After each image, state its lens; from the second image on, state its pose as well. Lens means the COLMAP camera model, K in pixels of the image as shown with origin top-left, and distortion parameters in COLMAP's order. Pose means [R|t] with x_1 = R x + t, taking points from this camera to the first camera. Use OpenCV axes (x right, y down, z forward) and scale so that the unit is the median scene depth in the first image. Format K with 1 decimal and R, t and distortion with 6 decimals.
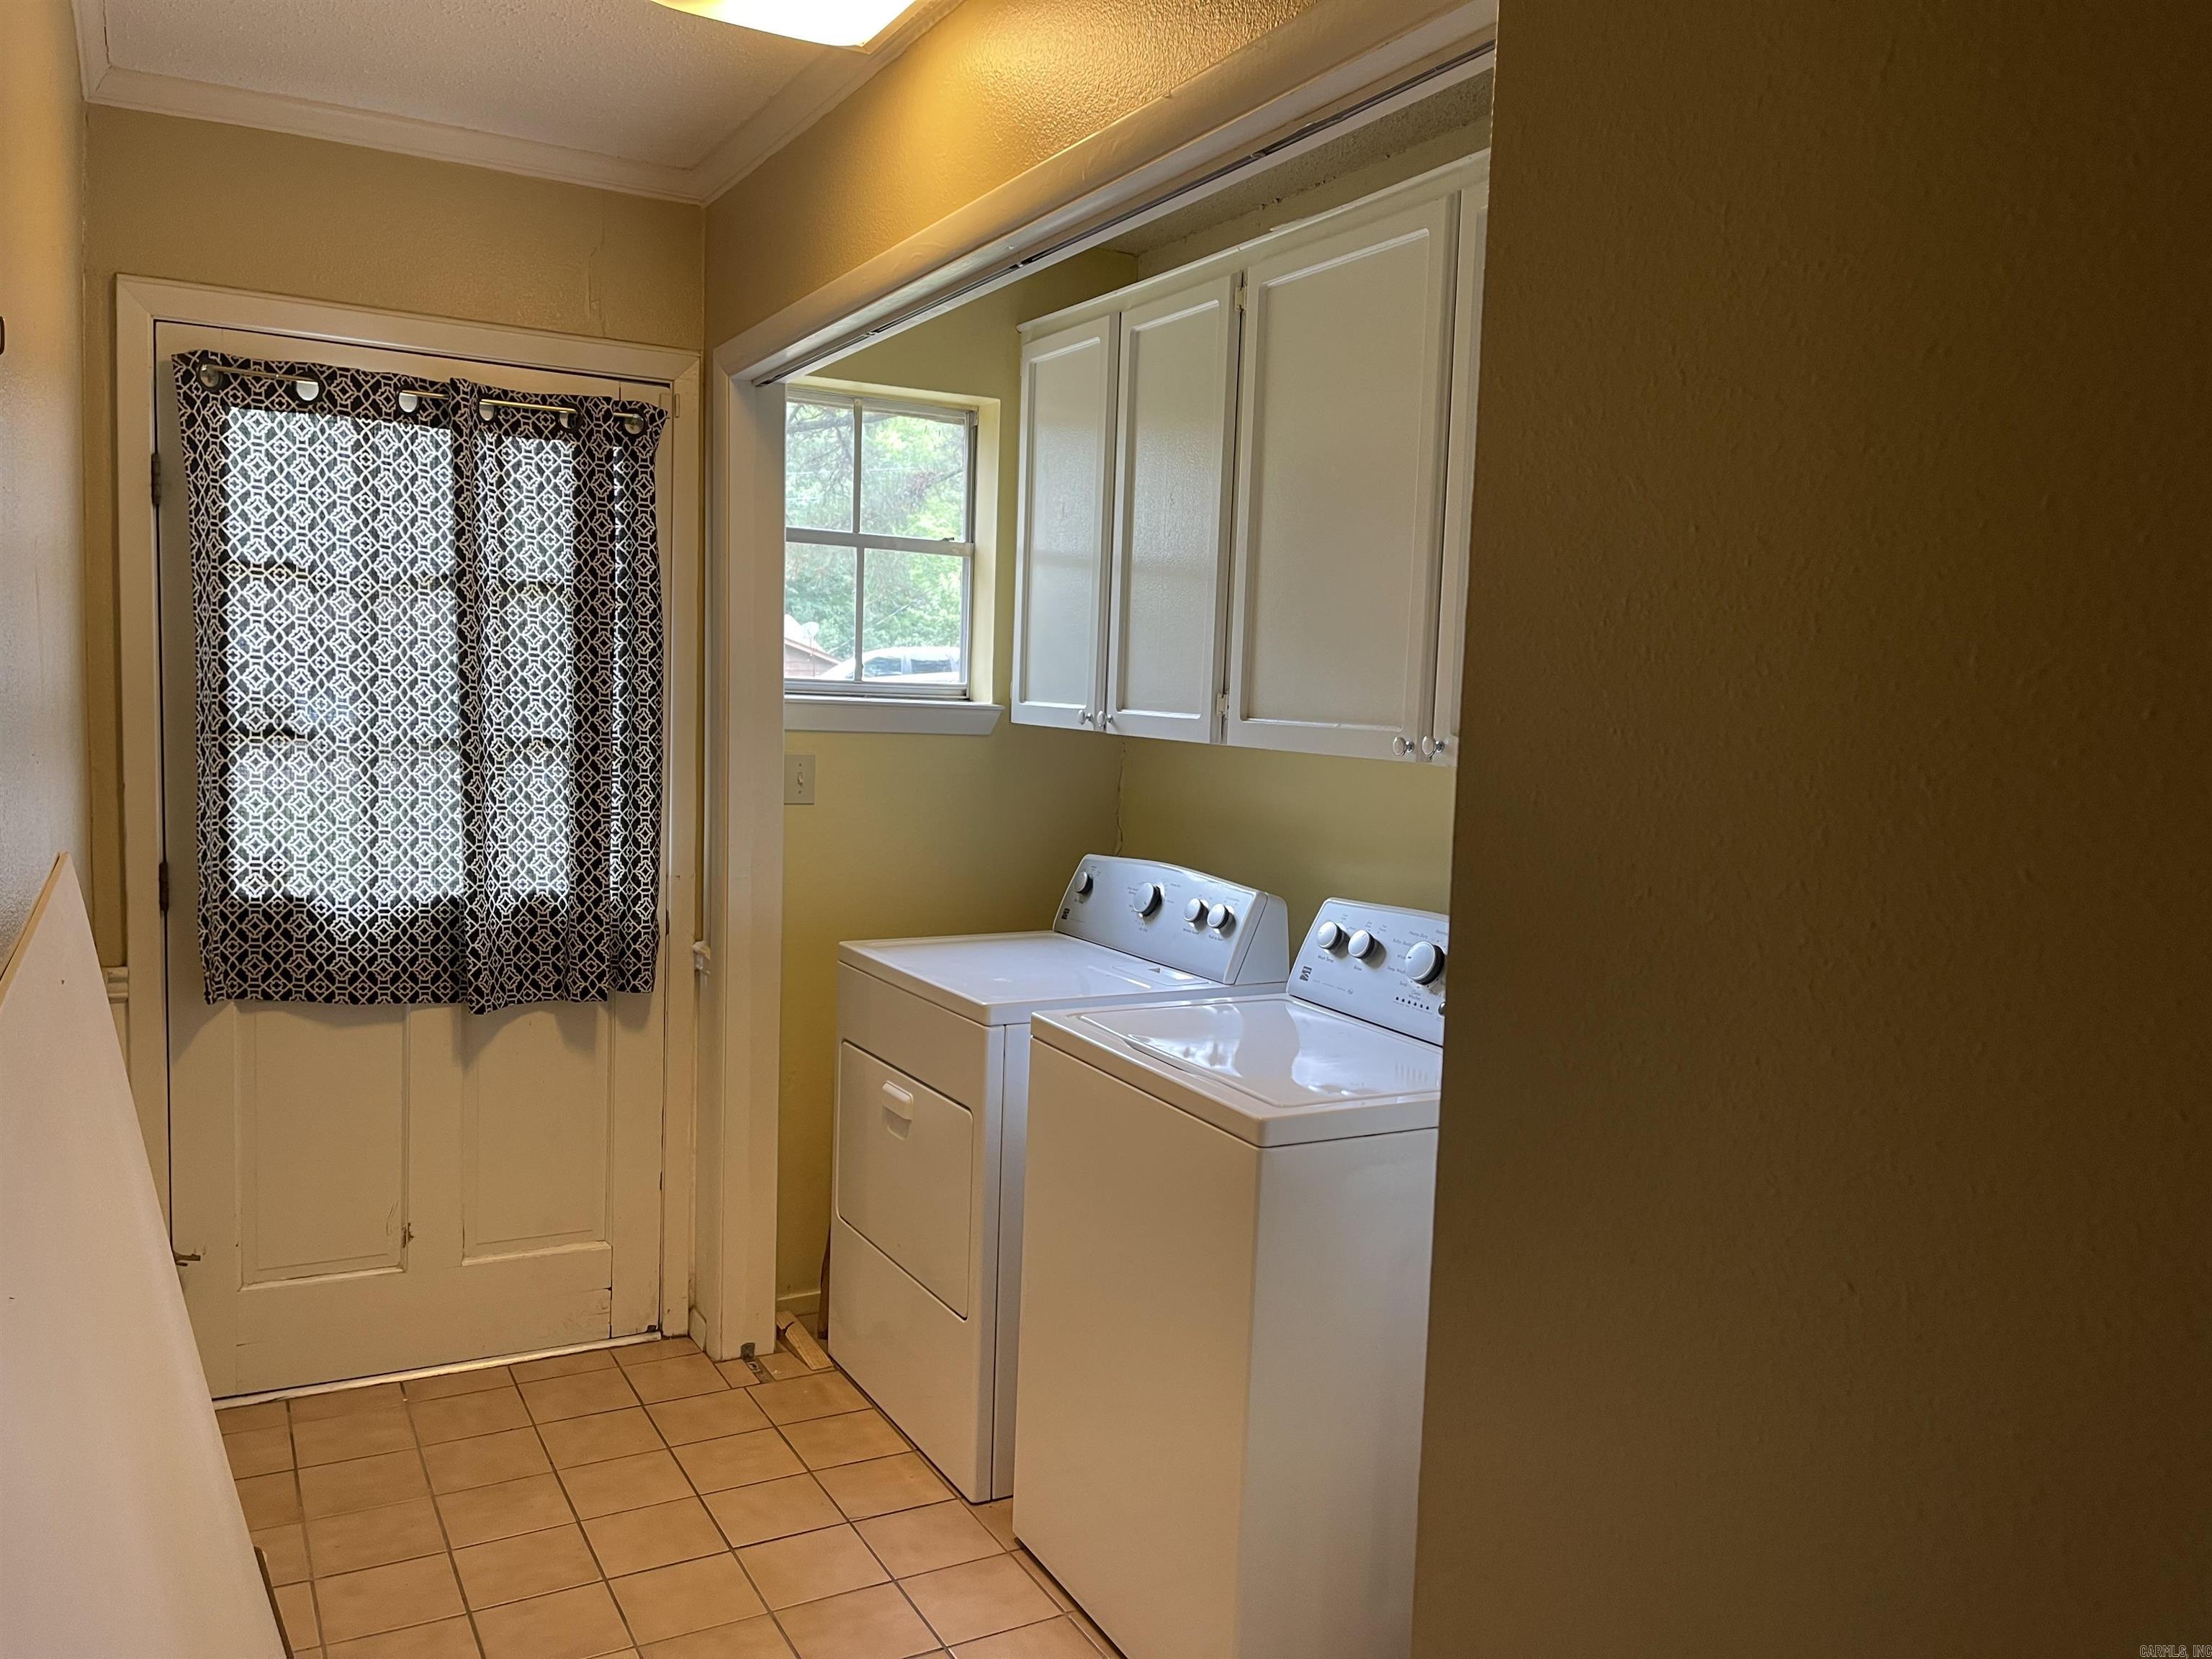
lens RADIAL K [[1661.0, 0, 1104.3], [0, 1661.0, 831.1], [0, 0, 1]] dist [0.044055, -0.037200]
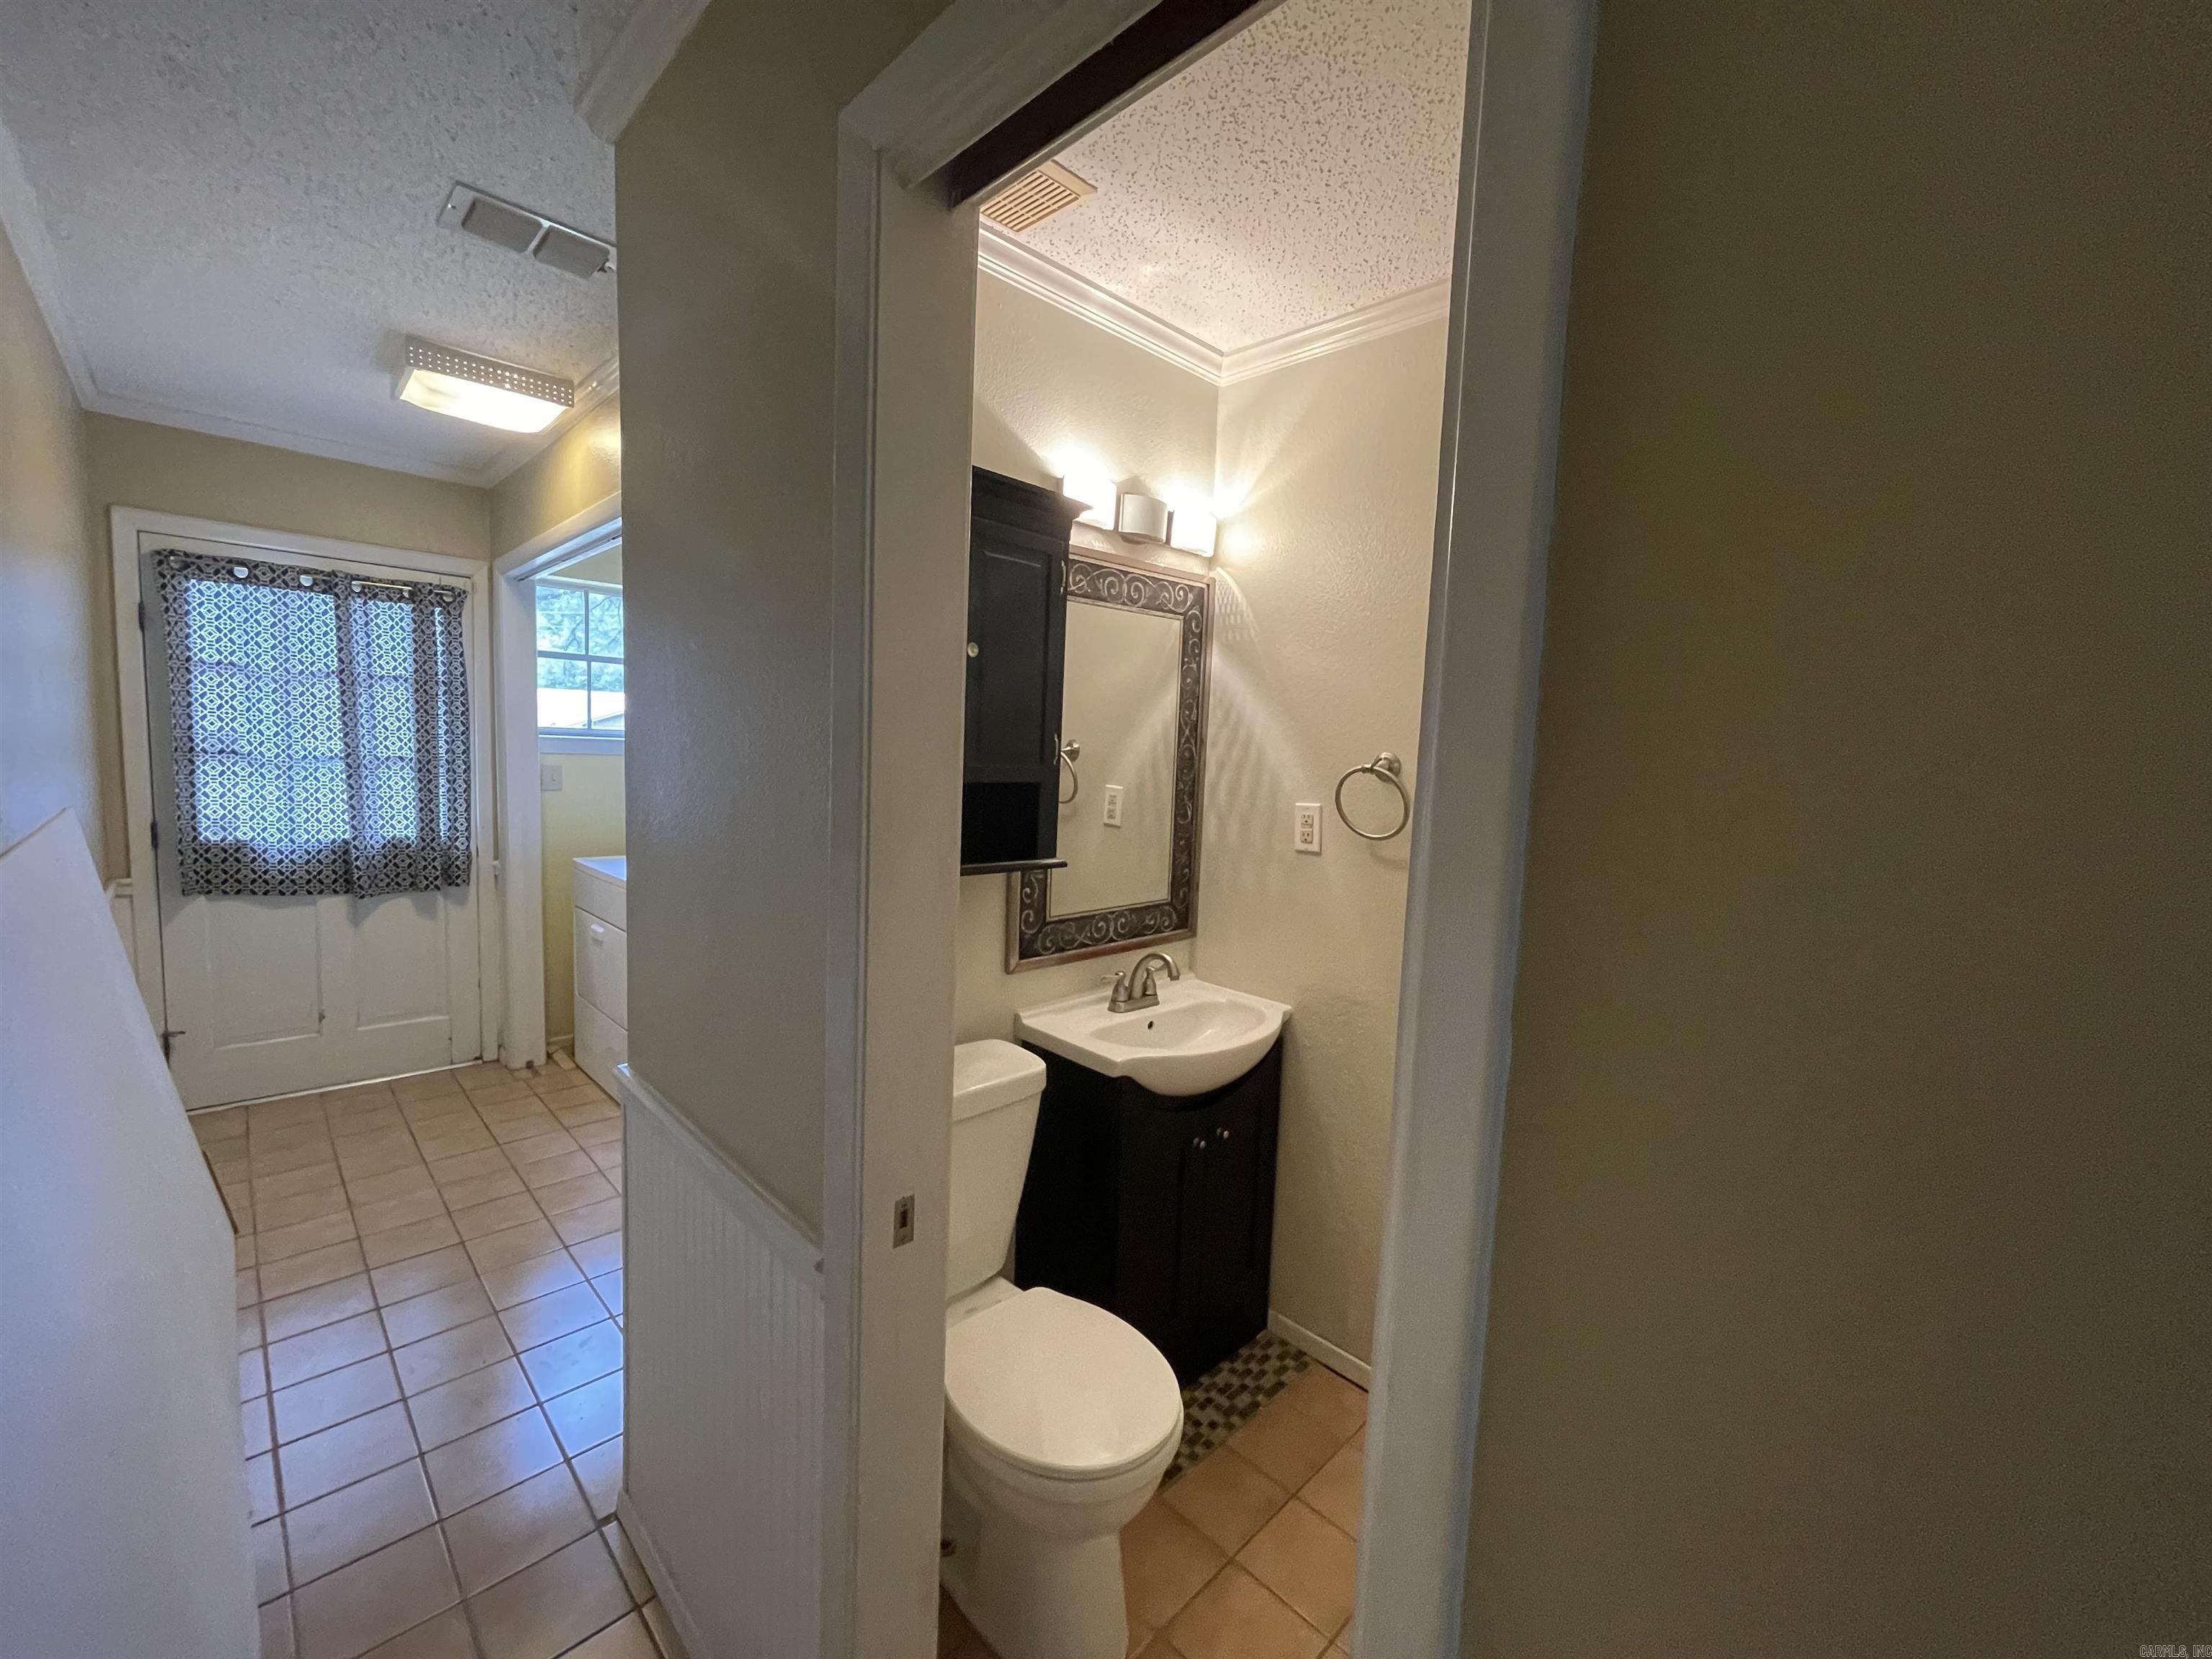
lens RADIAL K [[901.7, 0, 1110.1], [0, 901.7, 825.8], [0, 0, 1]] dist [0.004270, 0.000745]
pose [[0.964938, -0.016910, 0.261934, 0.191996], [0.013972, 0.999817, 0.013075, 0.023545], [-0.262107, -0.008956, 0.964997, -0.239947]]
